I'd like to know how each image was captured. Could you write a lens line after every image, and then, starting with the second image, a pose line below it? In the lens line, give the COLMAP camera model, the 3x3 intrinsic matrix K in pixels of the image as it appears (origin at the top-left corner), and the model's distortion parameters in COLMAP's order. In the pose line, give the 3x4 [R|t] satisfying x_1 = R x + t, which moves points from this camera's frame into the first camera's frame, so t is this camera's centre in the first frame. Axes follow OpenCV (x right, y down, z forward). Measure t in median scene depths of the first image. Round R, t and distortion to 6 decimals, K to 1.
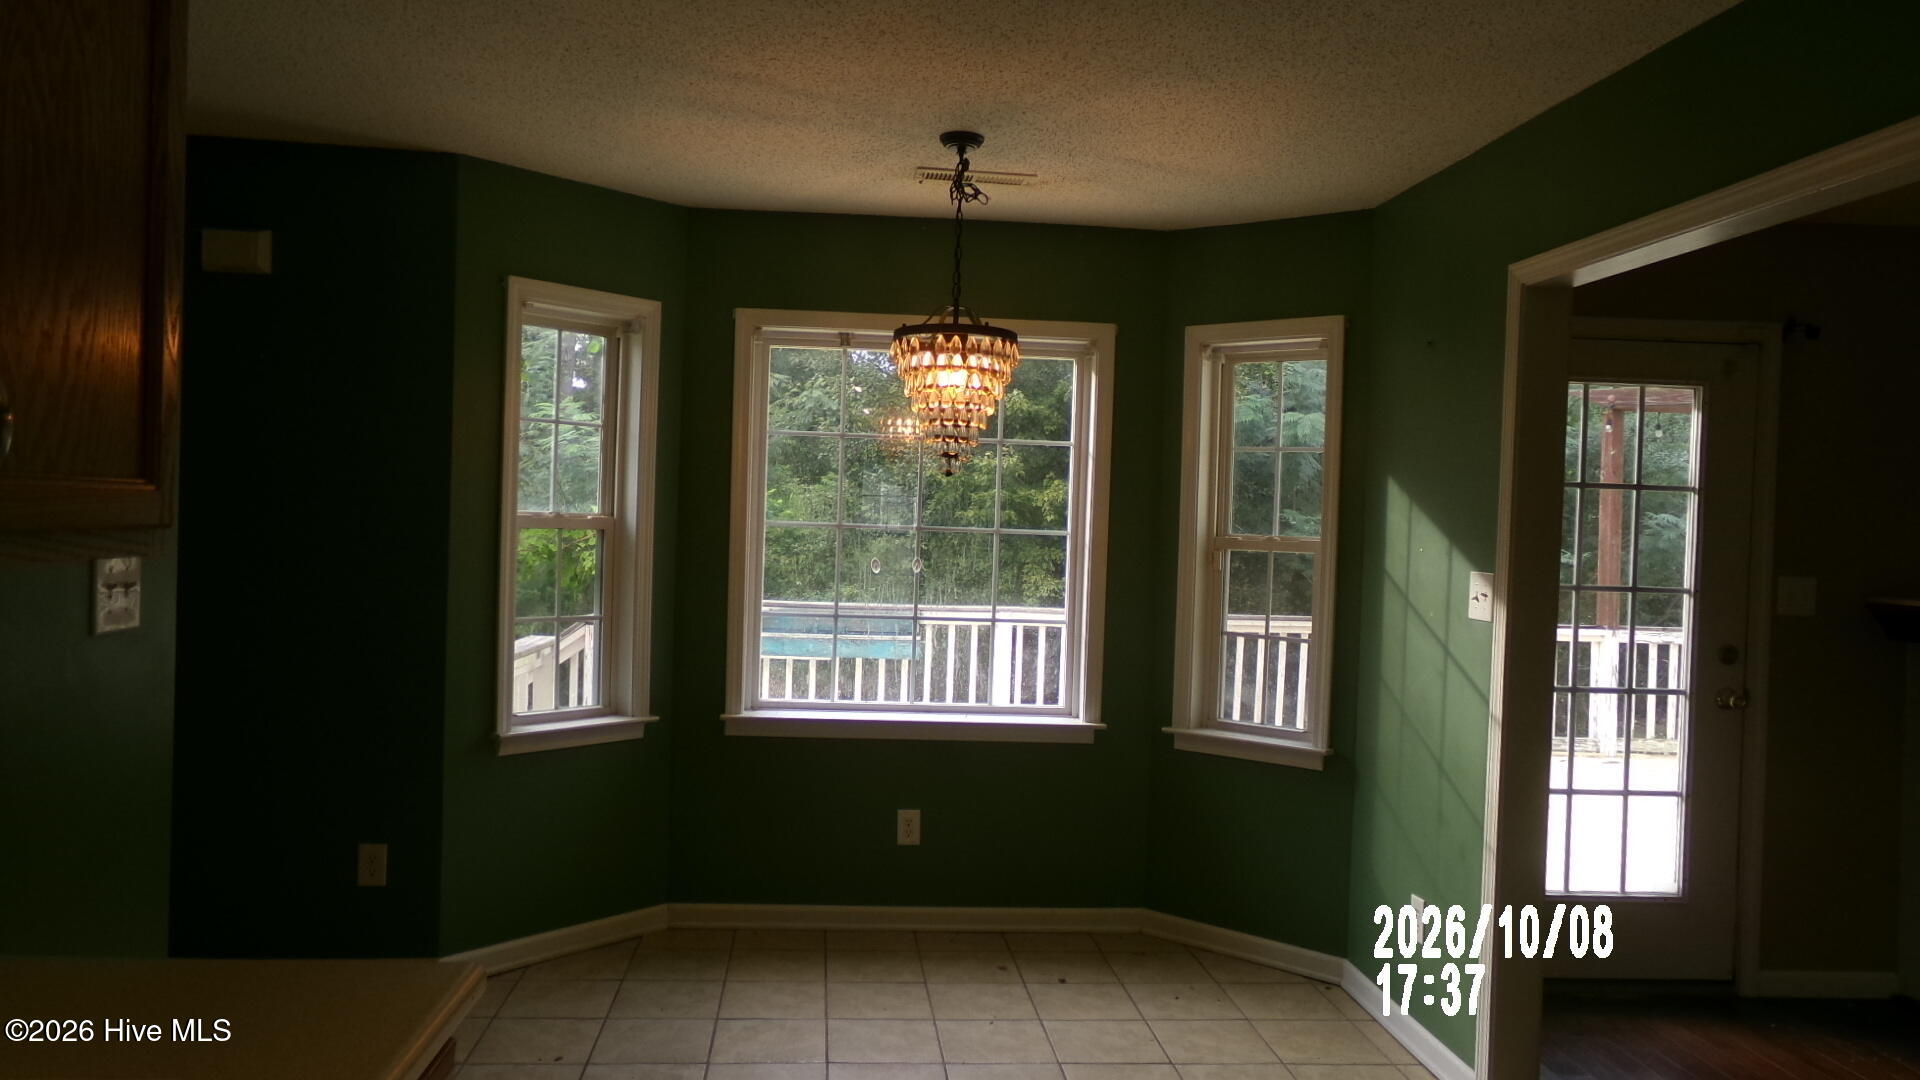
lens RADIAL K [[1371.4, 0, 951.5], [0, 1371.4, 561.2], [0, 0, 1]] dist [-0.152598, 0.289446]
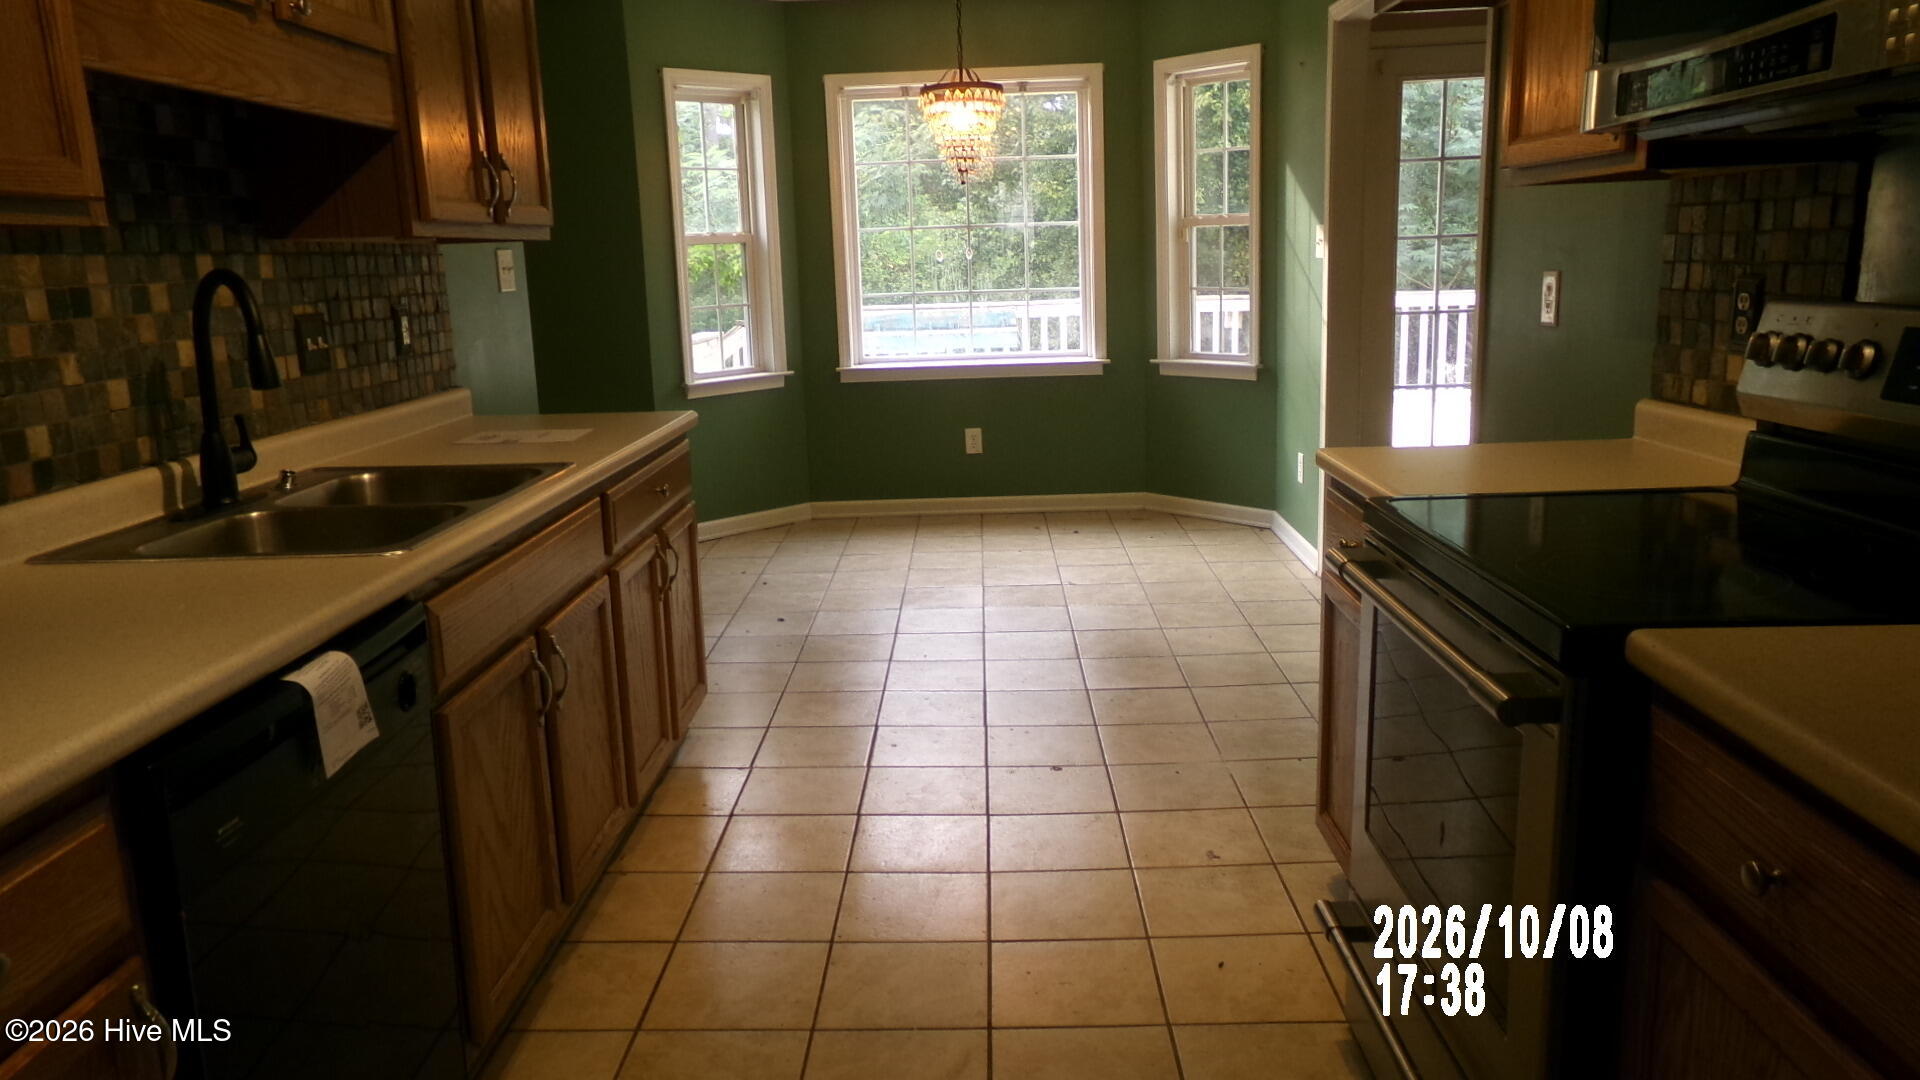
lens RADIAL K [[1418.4, 0, 967.6], [0, 1418.4, 557.2], [0, 0, 1]] dist [-0.134096, 0.289981]
pose [[0.991697, -0.044560, -0.120626, 0.140939], [0.065958, 0.981512, 0.179675, 0.051009], [0.110389, -0.186139, 0.976302, -0.483295]]
